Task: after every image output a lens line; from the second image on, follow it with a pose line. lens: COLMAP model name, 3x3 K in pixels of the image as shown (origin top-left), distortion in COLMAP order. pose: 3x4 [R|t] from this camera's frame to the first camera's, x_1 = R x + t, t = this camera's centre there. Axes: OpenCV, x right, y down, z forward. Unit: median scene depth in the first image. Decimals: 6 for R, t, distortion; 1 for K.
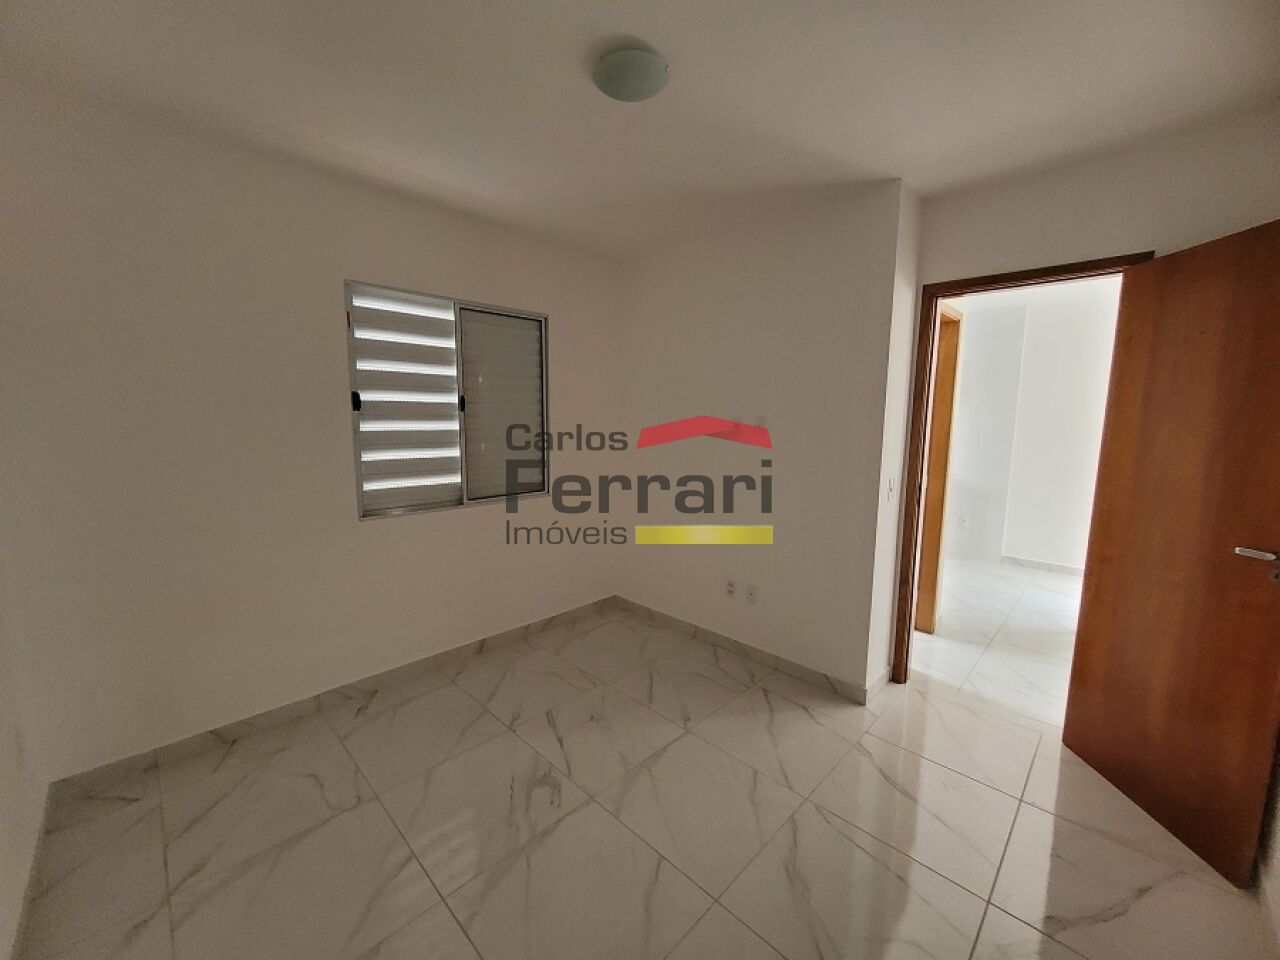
lens RADIAL K [[503.2, 0, 638.9], [0, 503.2, 476.6], [0, 0, 1]] dist [-0.006676, 0.003713]
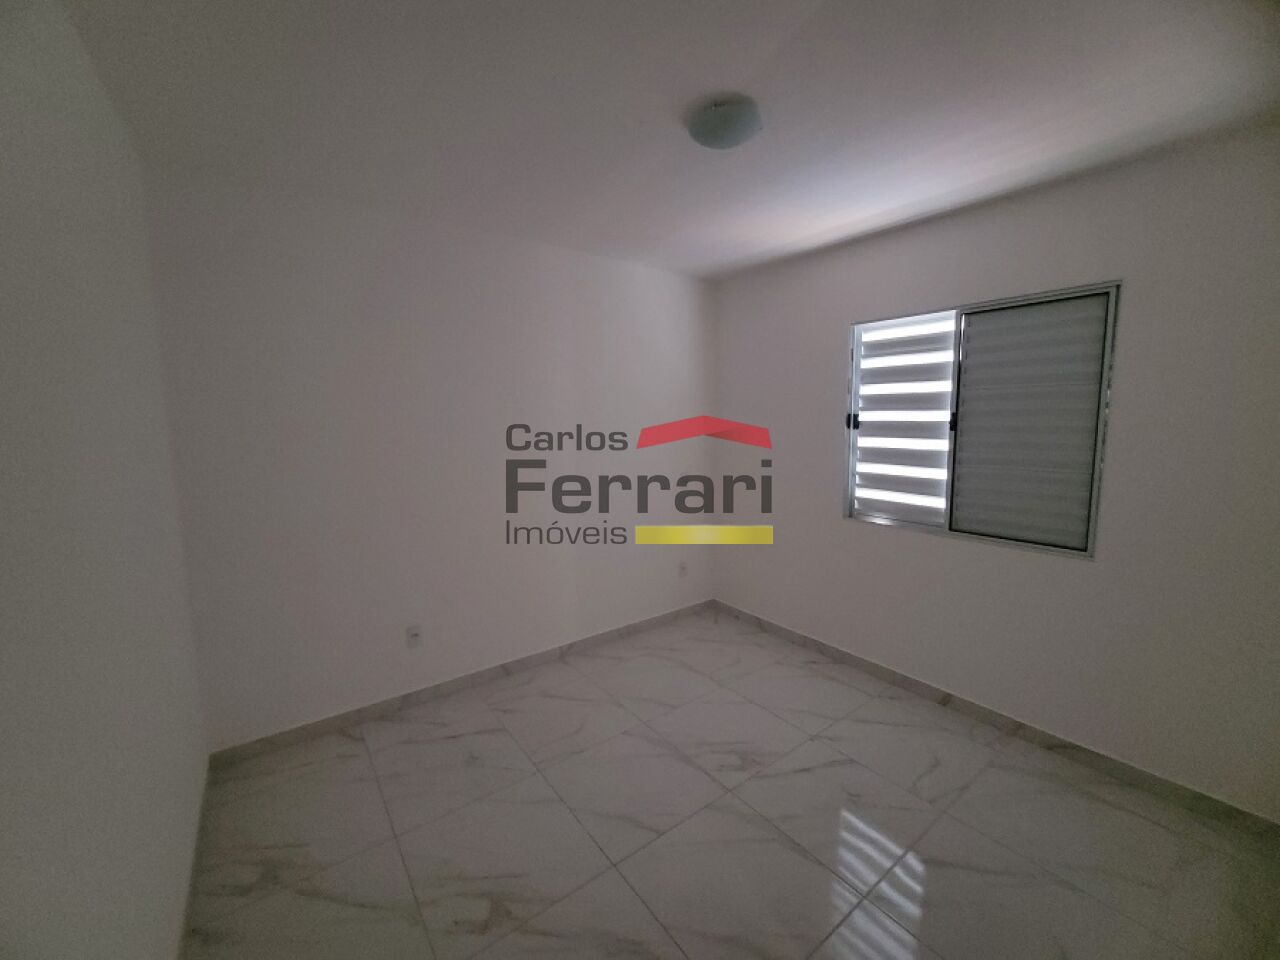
lens RADIAL K [[503.2, 0, 638.9], [0, 503.2, 476.6], [0, 0, 1]] dist [-0.006676, 0.003713]
pose [[-0.165754, 0.096754, -0.981409, 0.715304], [-0.126983, 0.984797, 0.118535, -0.093856], [0.977958, 0.144270, -0.150948, 0.681230]]
